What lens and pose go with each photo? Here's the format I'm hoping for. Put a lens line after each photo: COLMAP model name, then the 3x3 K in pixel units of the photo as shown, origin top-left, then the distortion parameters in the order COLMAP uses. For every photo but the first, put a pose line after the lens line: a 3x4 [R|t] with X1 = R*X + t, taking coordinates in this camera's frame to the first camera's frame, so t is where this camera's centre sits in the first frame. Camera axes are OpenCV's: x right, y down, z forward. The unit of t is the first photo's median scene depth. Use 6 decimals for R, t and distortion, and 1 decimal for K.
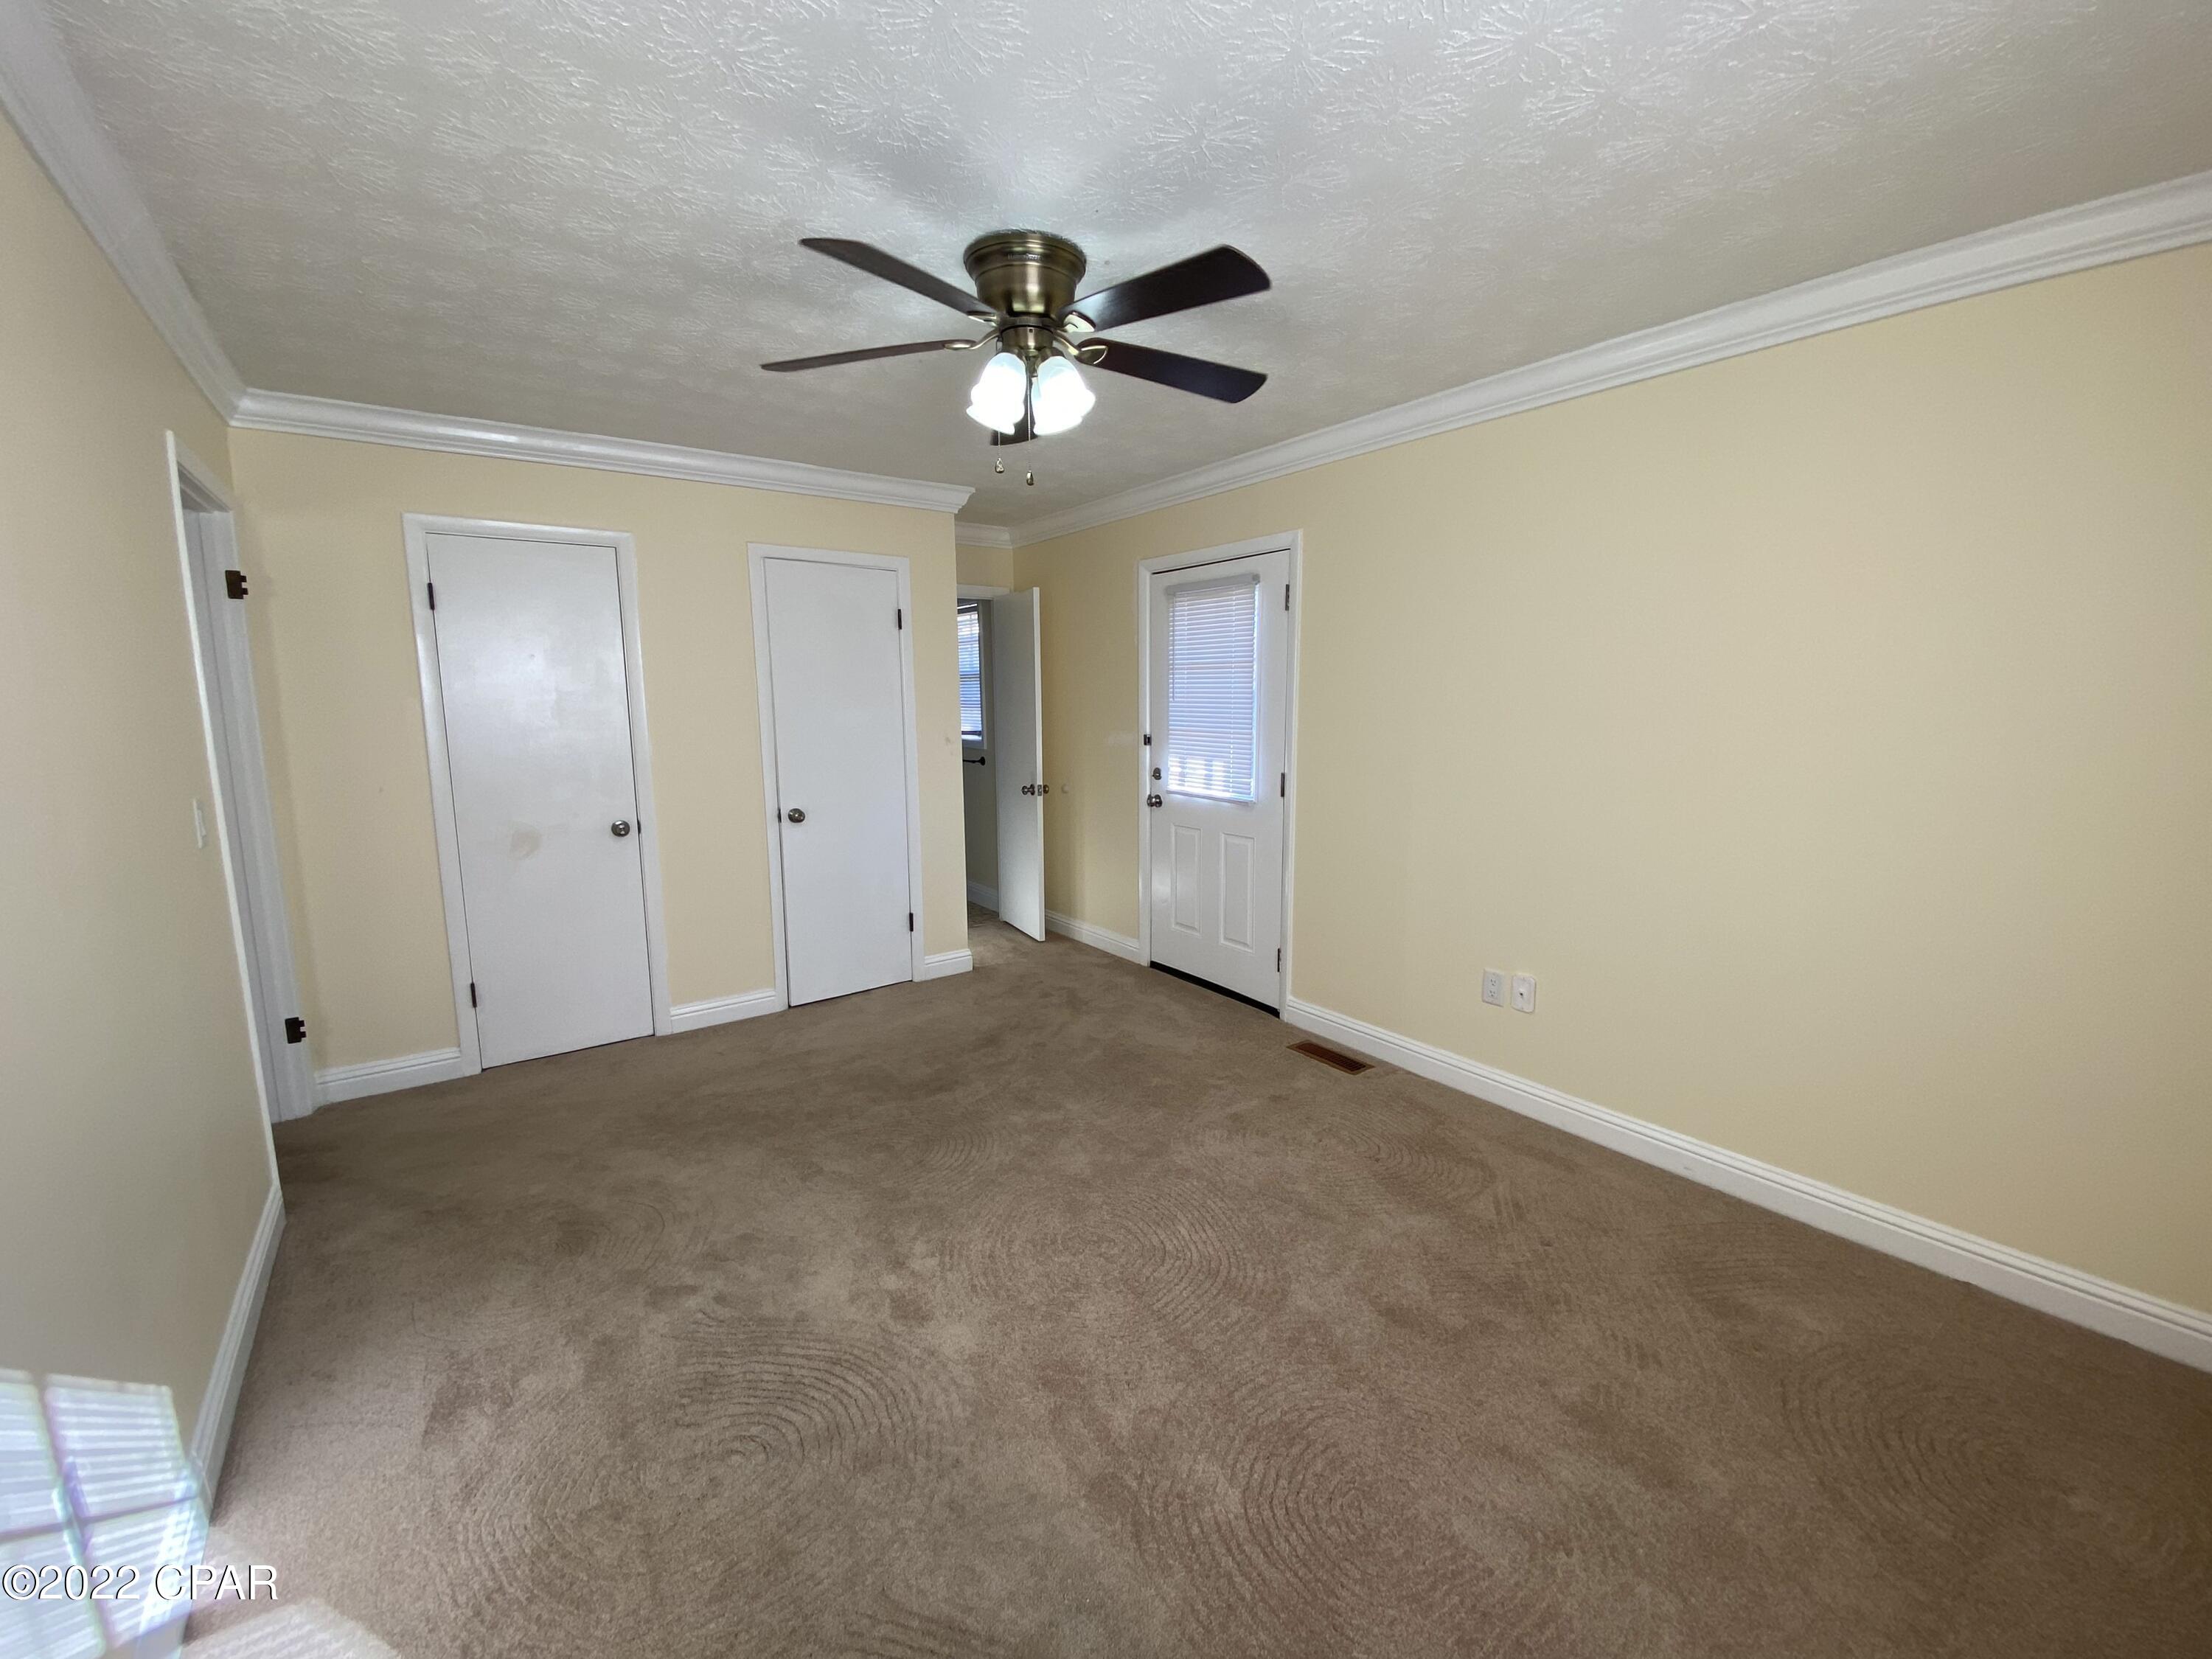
lens RADIAL K [[879.8, 0, 1106.0], [0, 879.8, 829.5], [0, 0, 1]] dist [0.024077, -0.019638]
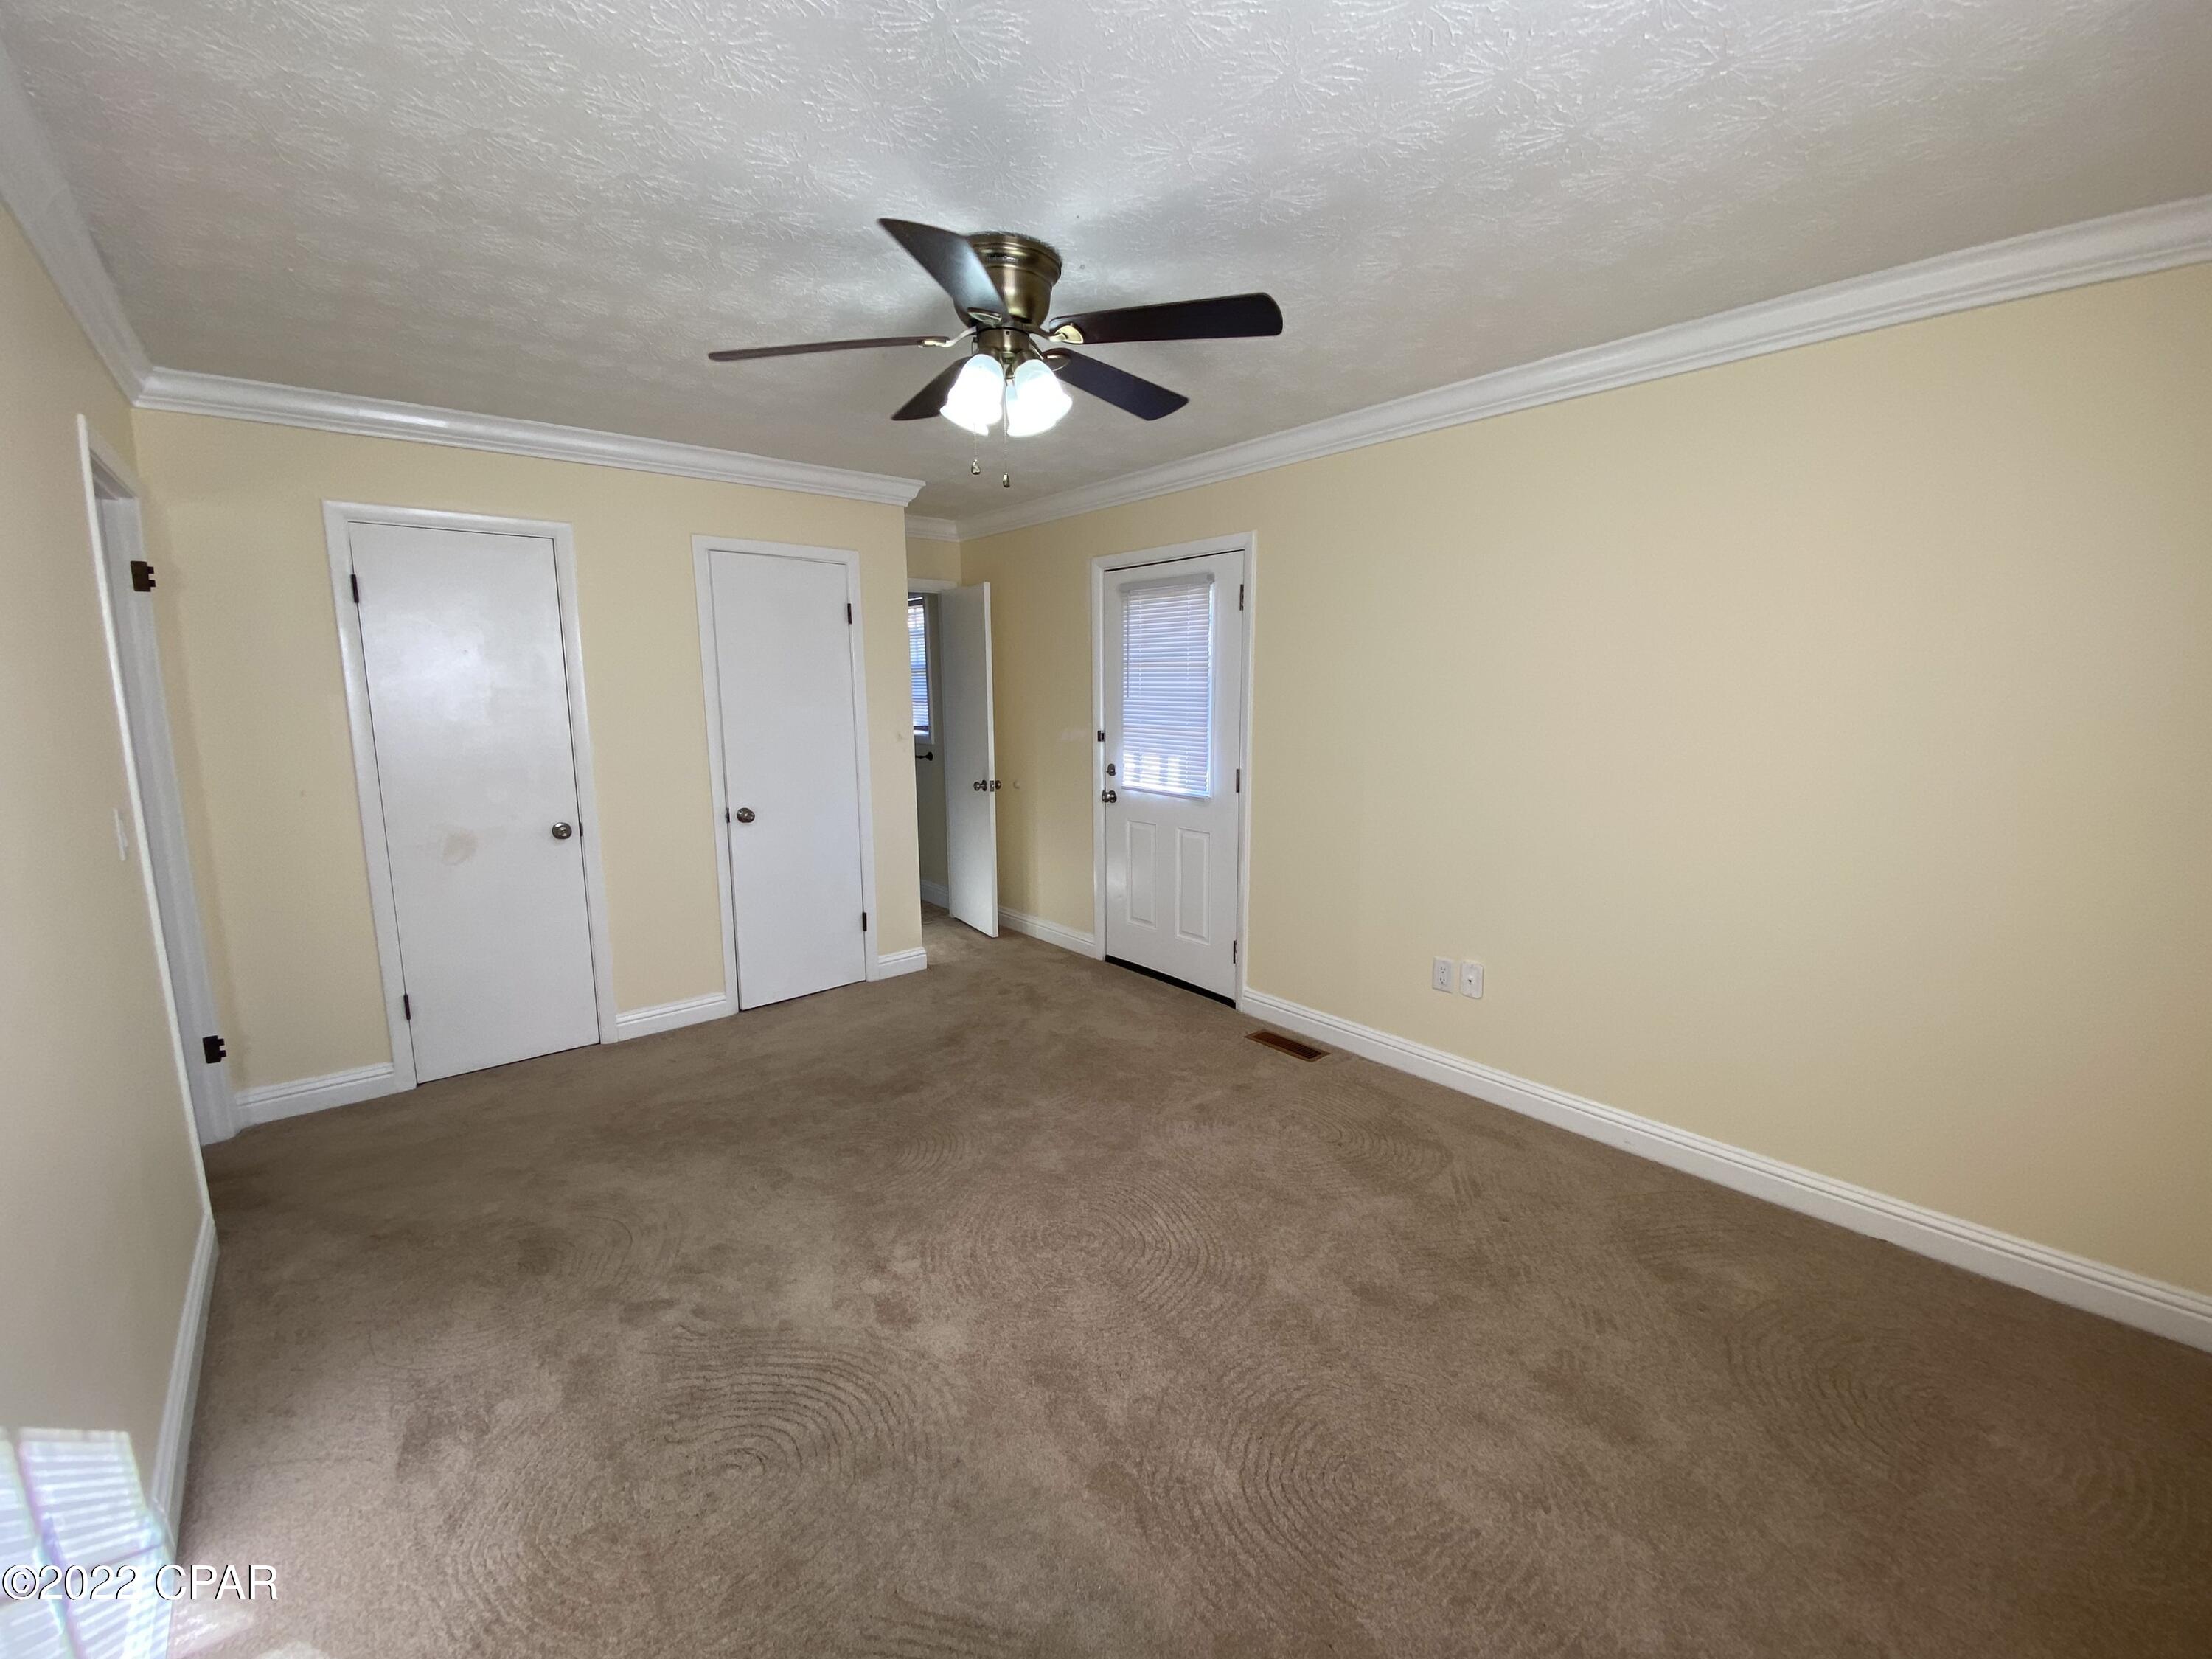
lens RADIAL K [[879.1, 0, 1106.0], [0, 879.1, 829.5], [0, 0, 1]] dist [0.021078, -0.017764]
pose [[0.997138, -0.010584, 0.074854, -0.054982], [0.009843, 0.999899, 0.010265, -0.011948], [-0.074955, -0.009499, 0.997142, -0.008696]]
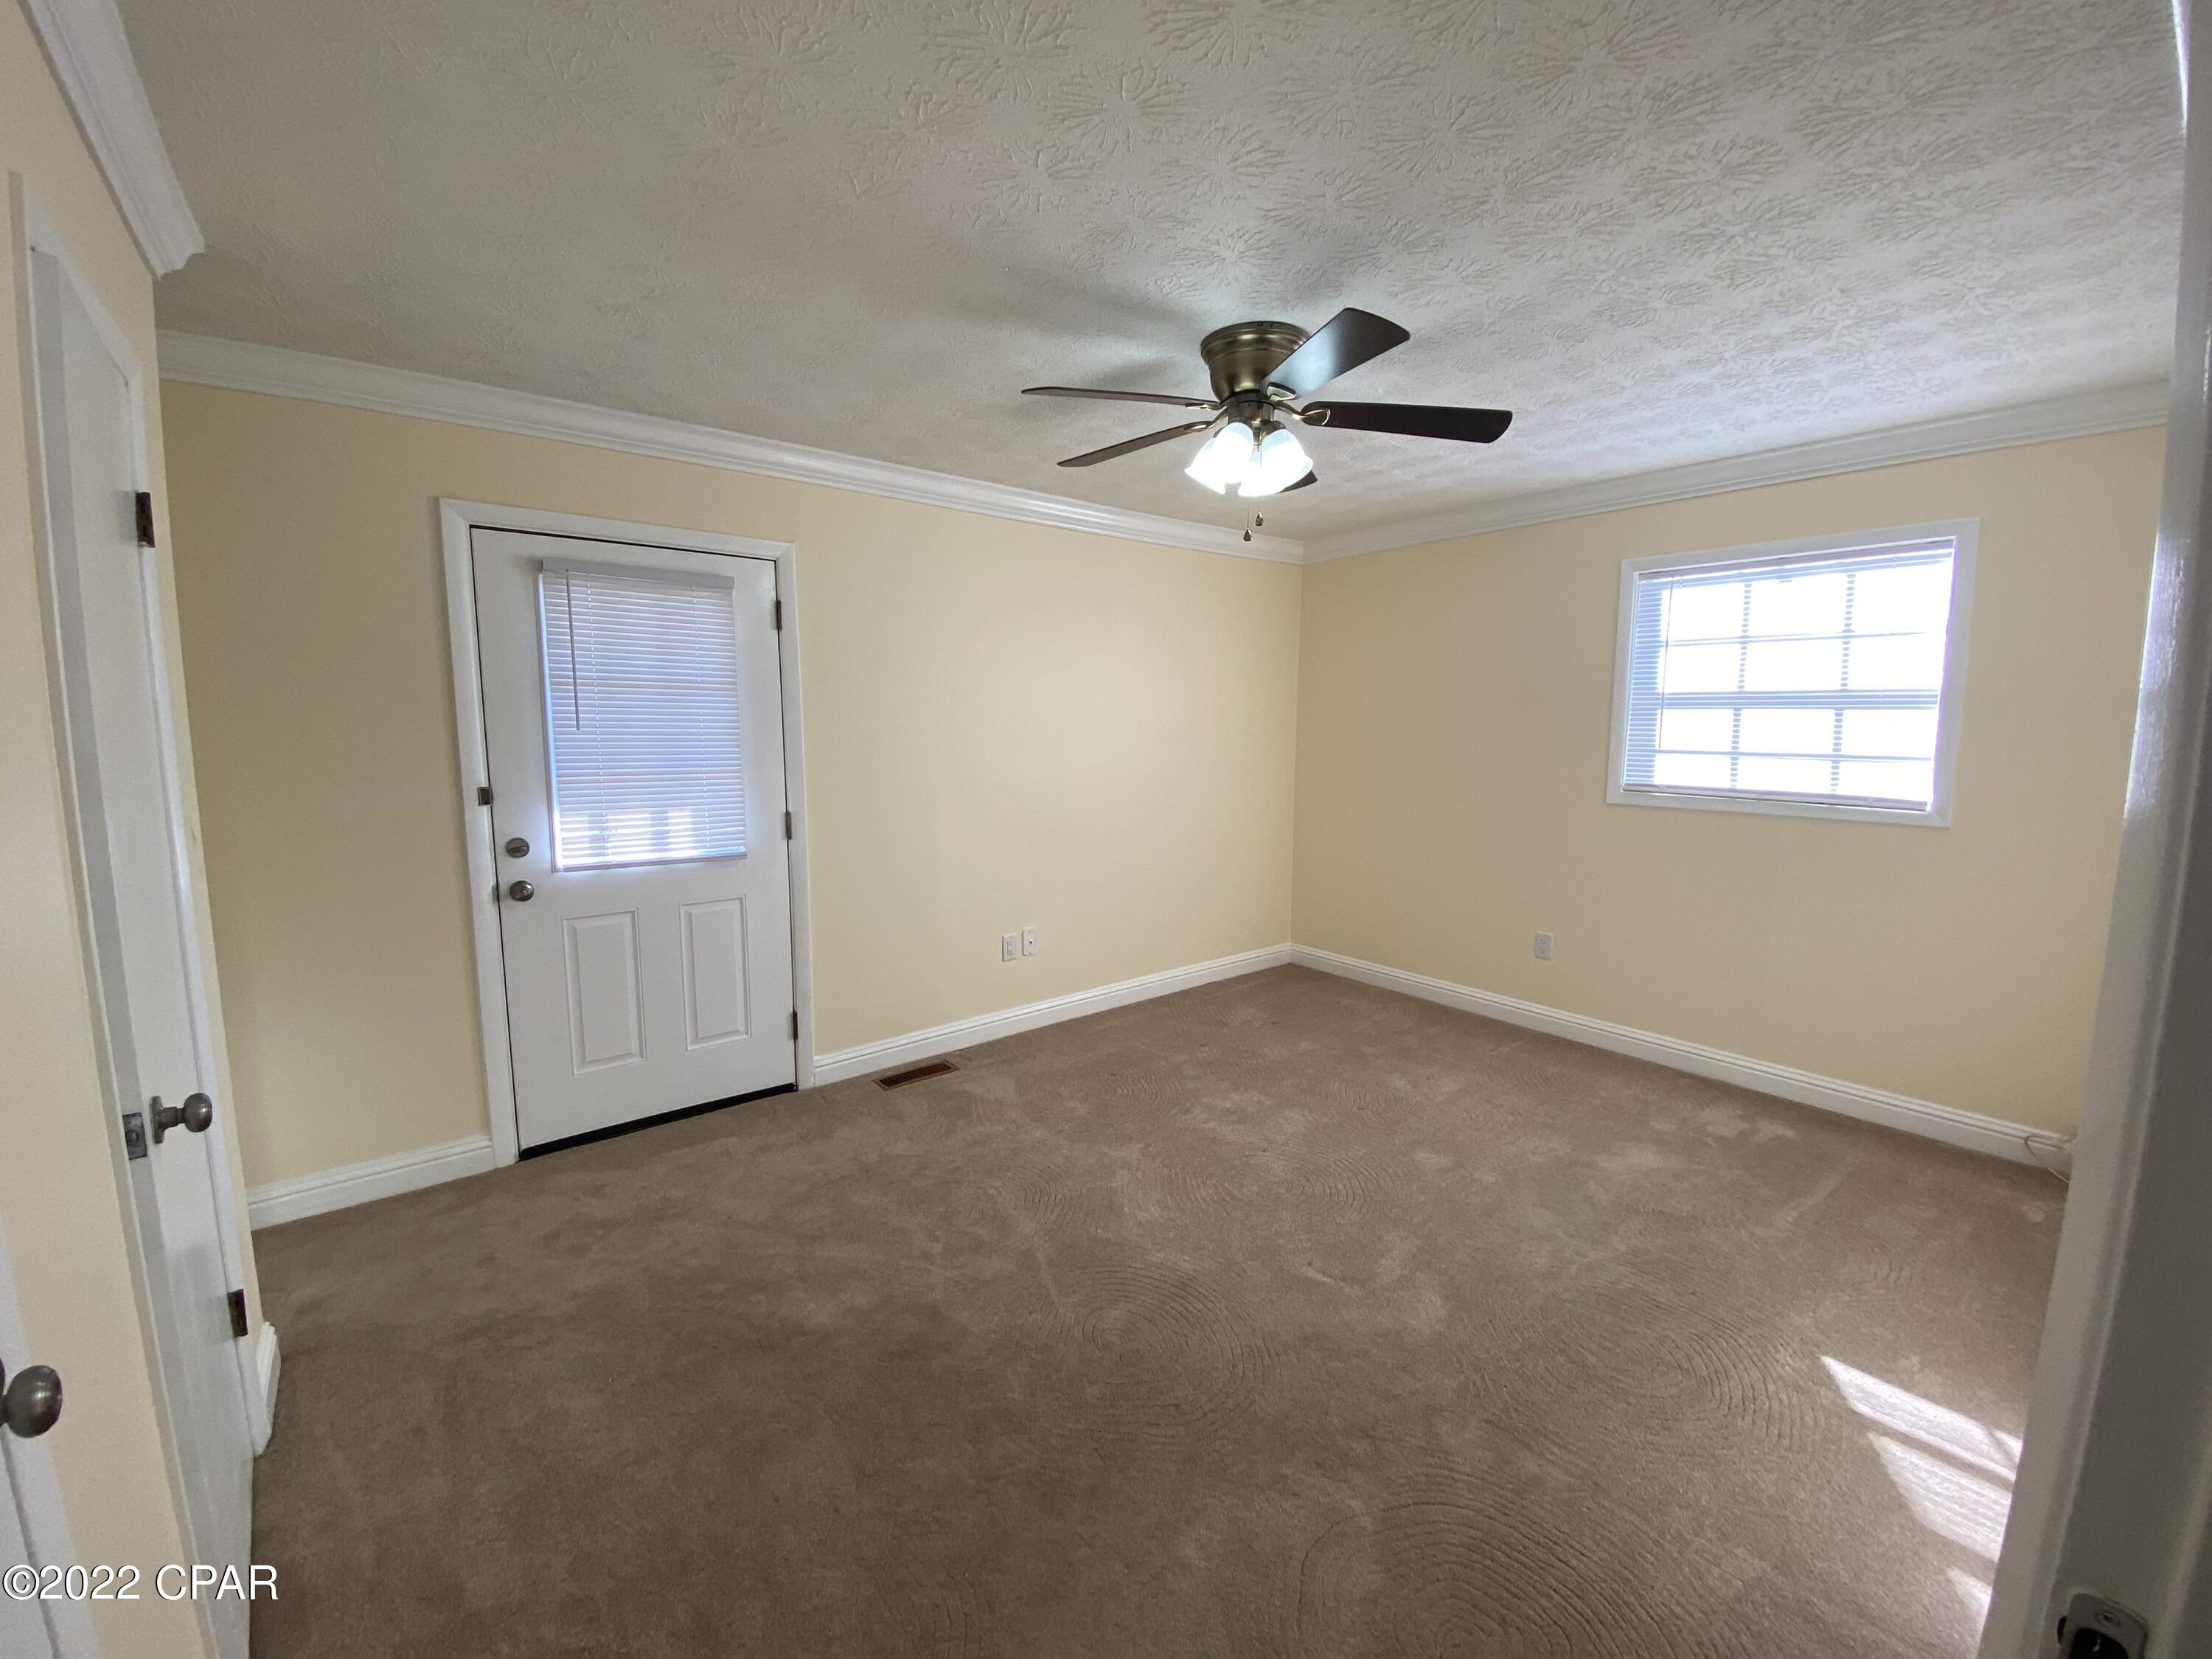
lens RADIAL K [[897.0, 0, 1094.7], [0, 897.0, 823.3], [0, 0, 1]] dist [0.024958, -0.021254]
pose [[-0.054369, -0.110755, 0.992360, -1.363822], [0.140736, 0.983059, 0.117427, -0.223281], [-0.988553, 0.146045, -0.037860, 1.406574]]
